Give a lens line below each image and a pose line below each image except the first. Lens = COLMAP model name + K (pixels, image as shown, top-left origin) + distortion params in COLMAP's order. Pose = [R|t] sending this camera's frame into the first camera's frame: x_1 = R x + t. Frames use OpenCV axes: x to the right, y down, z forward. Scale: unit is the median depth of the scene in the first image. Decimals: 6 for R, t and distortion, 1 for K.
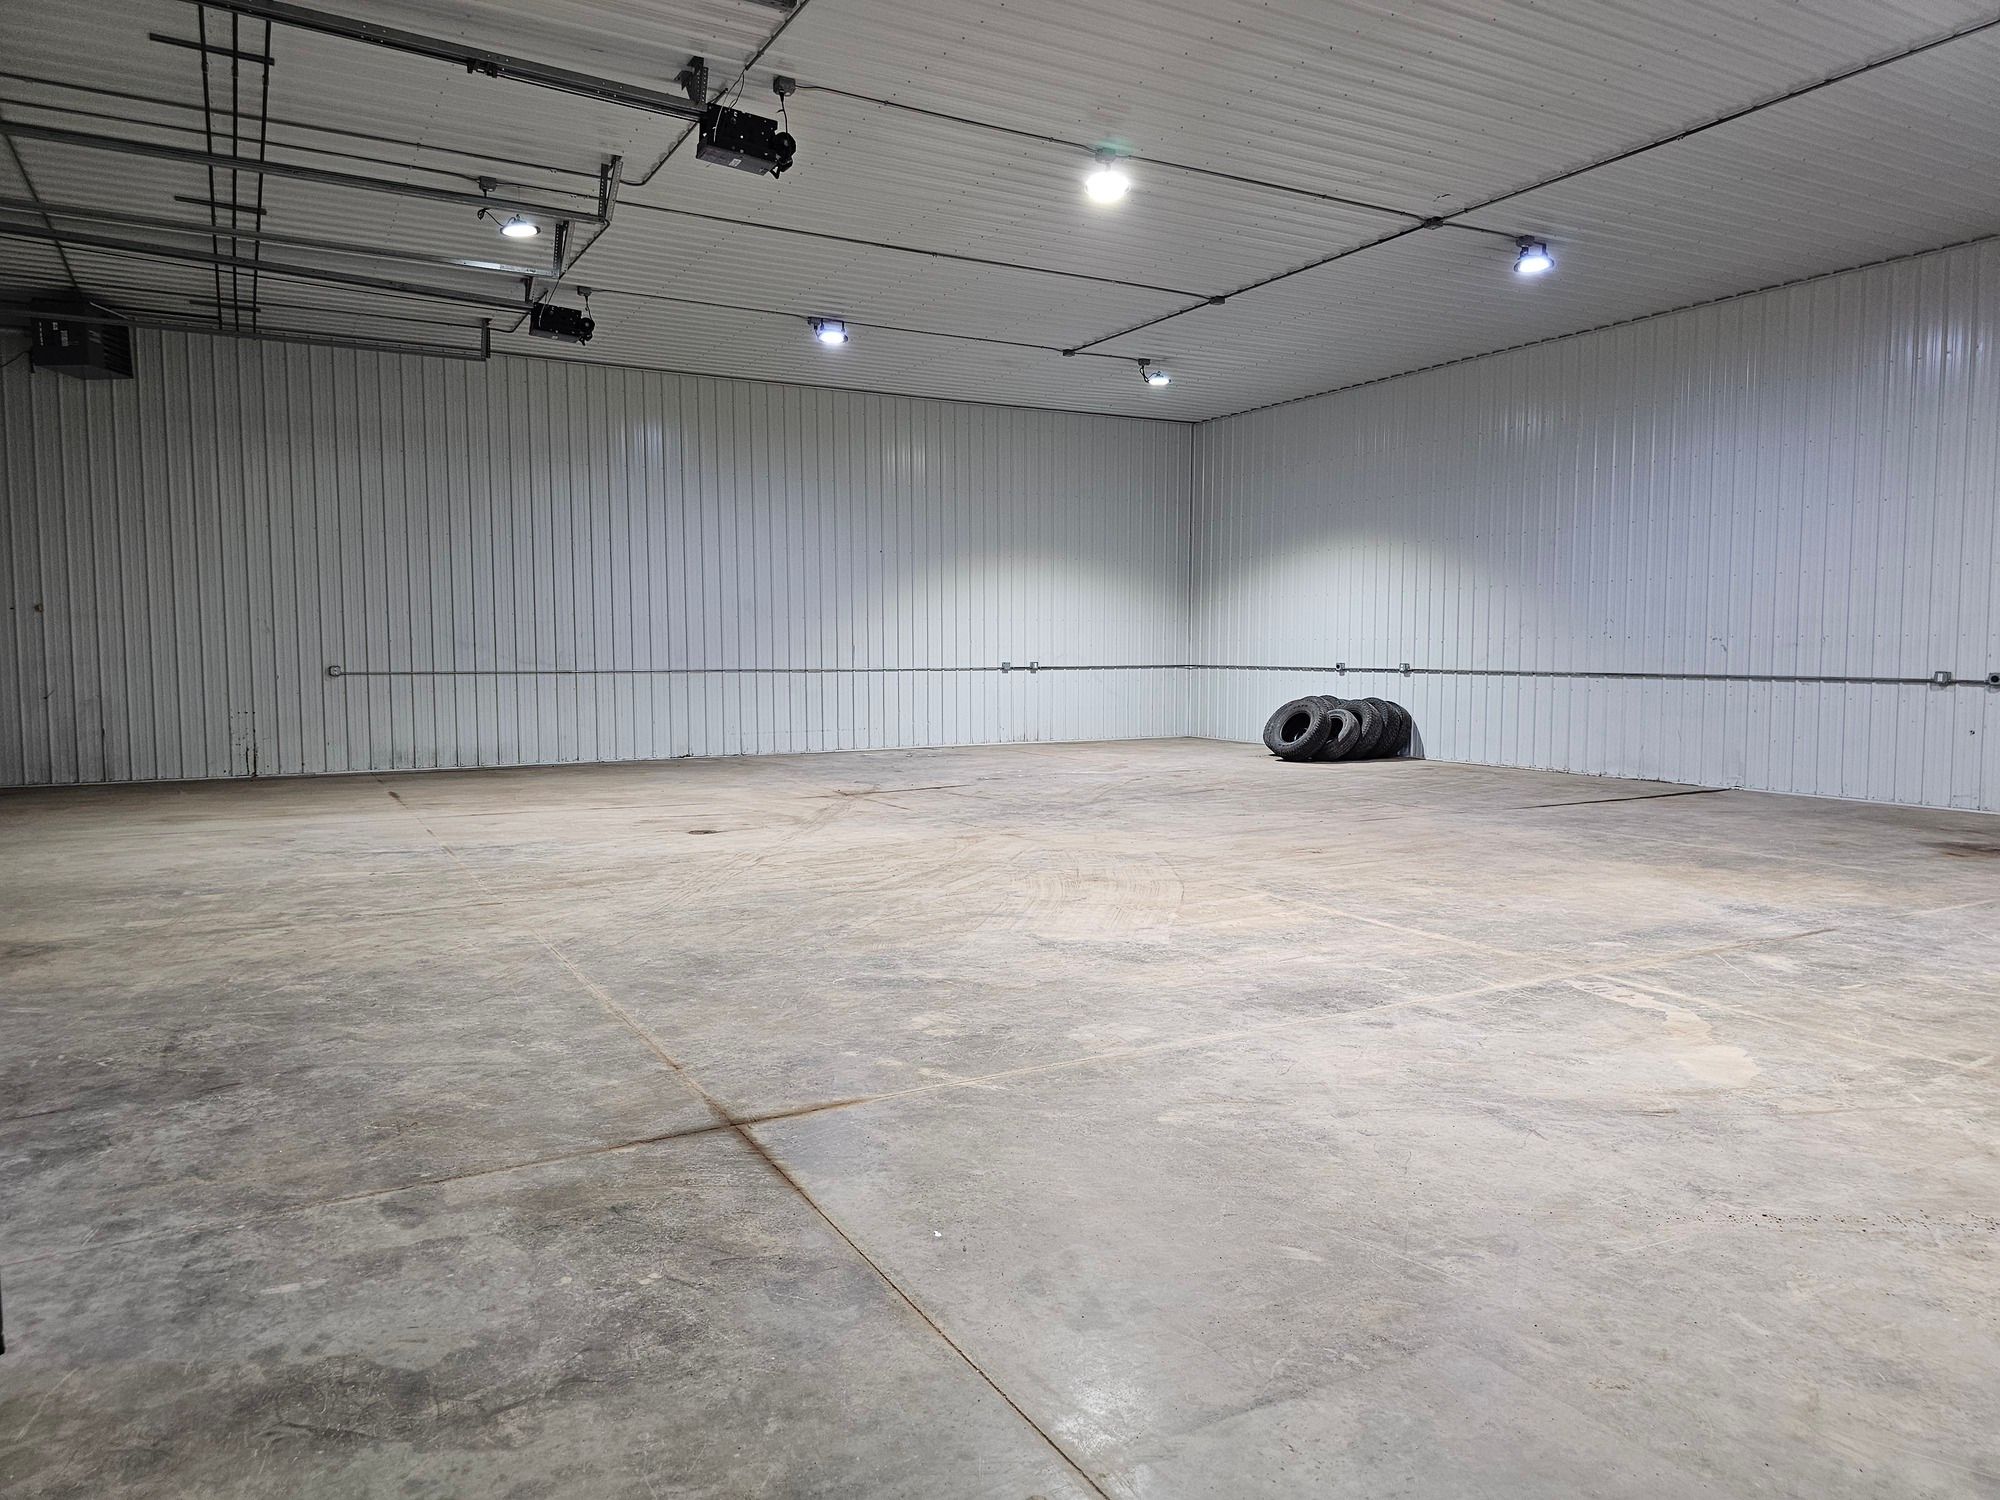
lens RADIAL K [[1339.4, 0, 999.8], [0, 1339.4, 723.4], [0, 0, 1]] dist [0.102471, -0.114499]
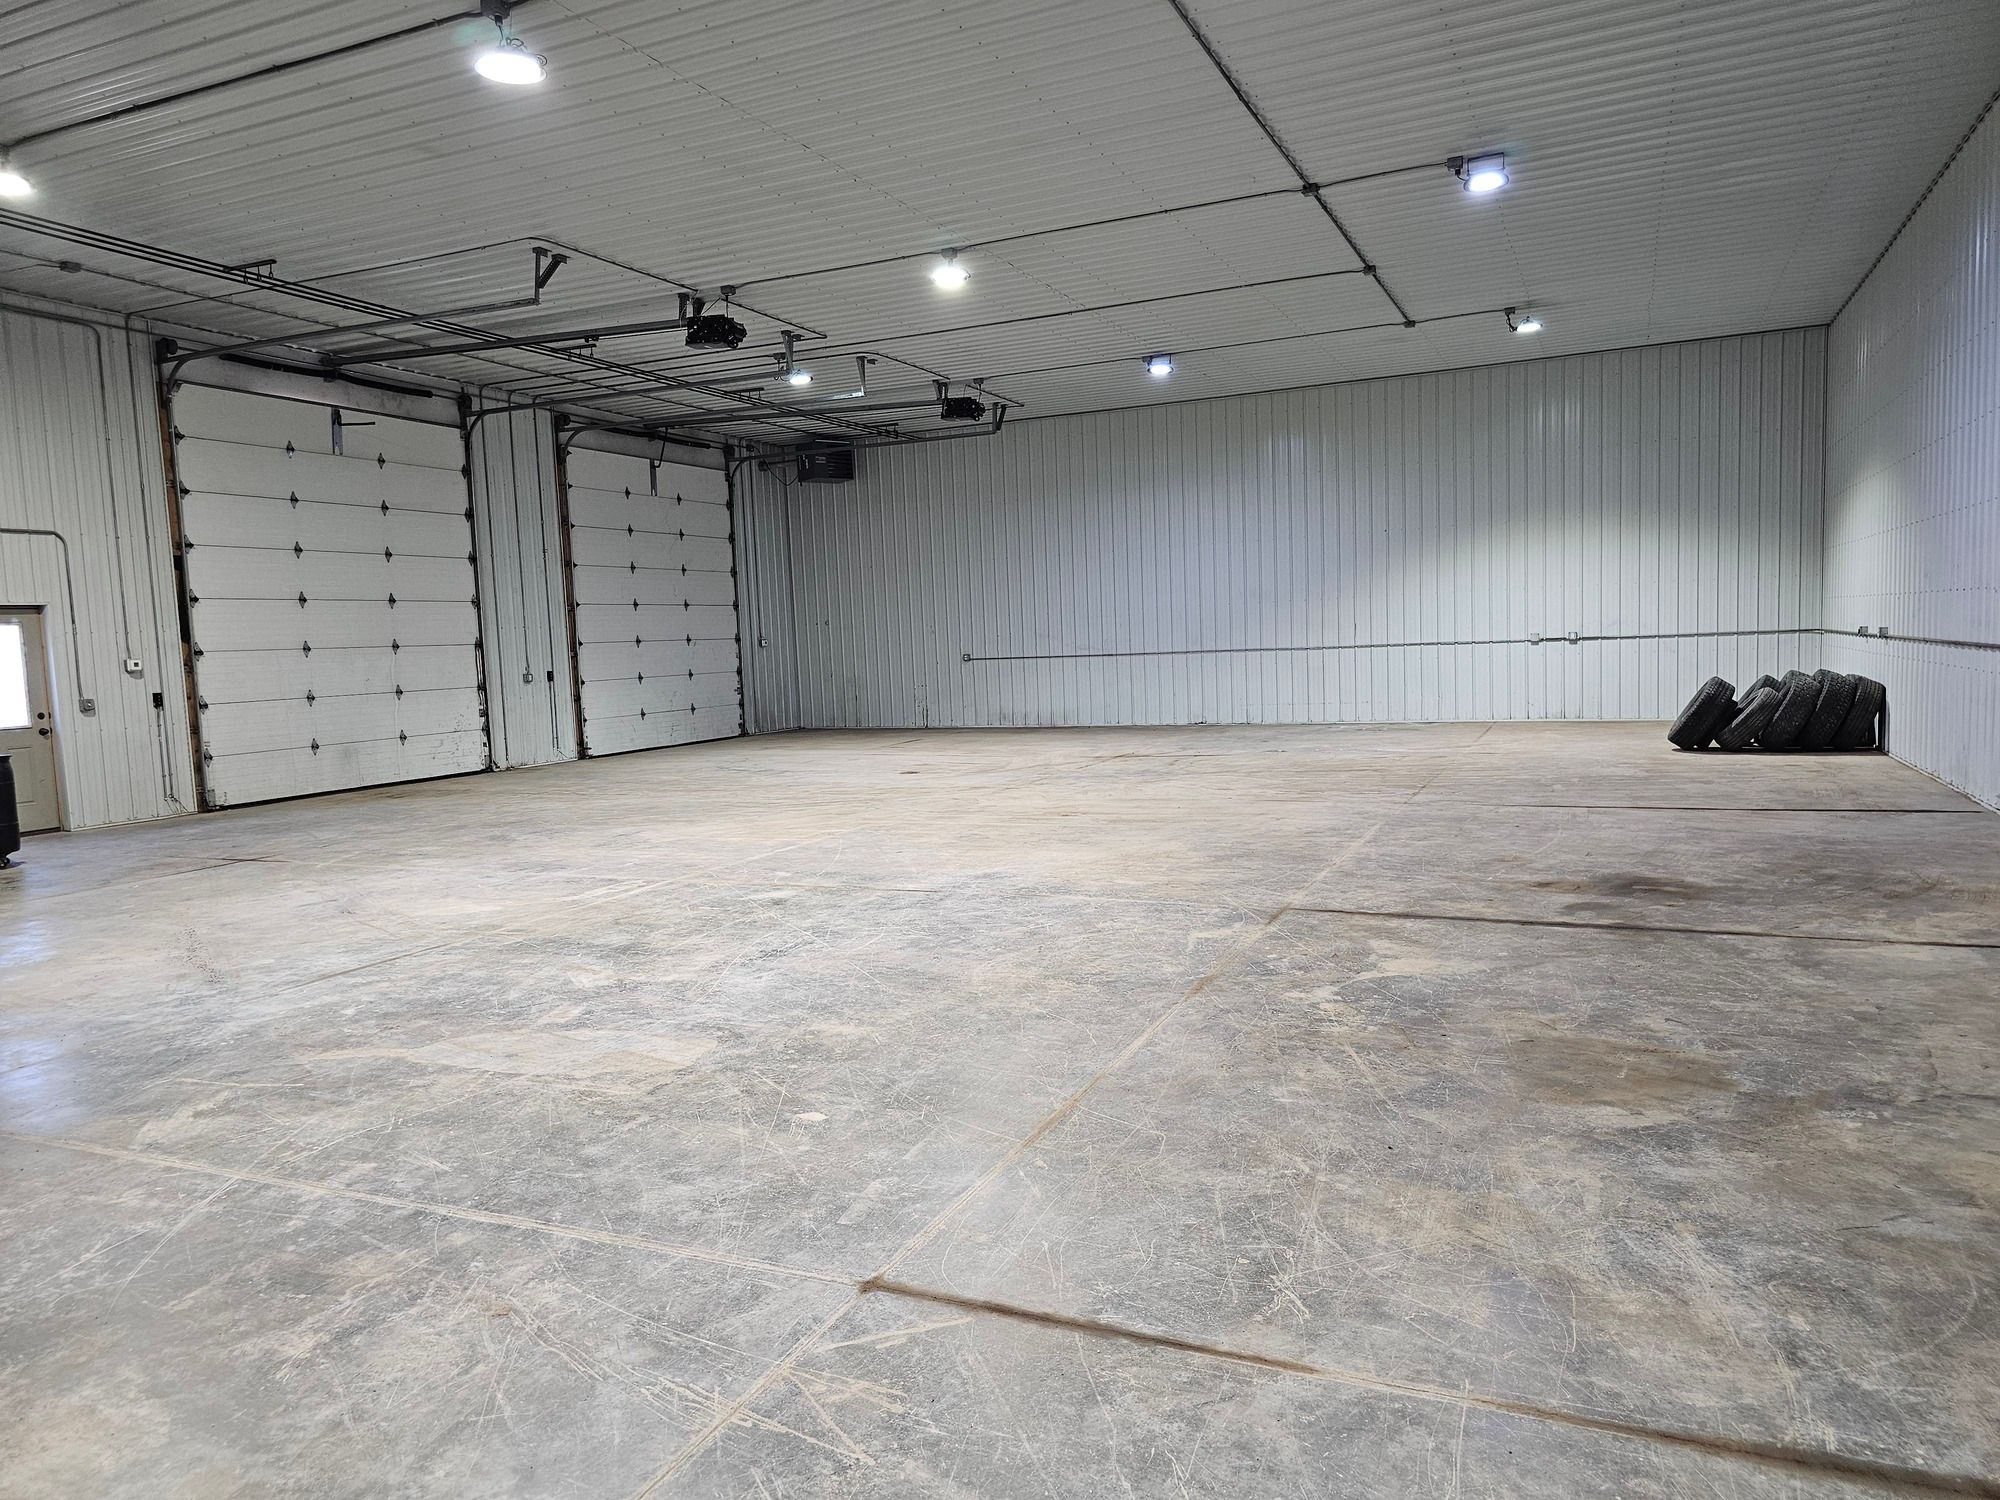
lens RADIAL K [[1358.1, 0, 1000.0], [0, 1358.1, 750.0], [0, 0, 1]] dist [0.005650, 0.000833]
pose [[0.590207, 0.041872, -0.806166, 0.658317], [-0.008735, 0.998927, 0.045489, -0.005689], [0.807205, -0.019806, 0.589939, 0.157355]]
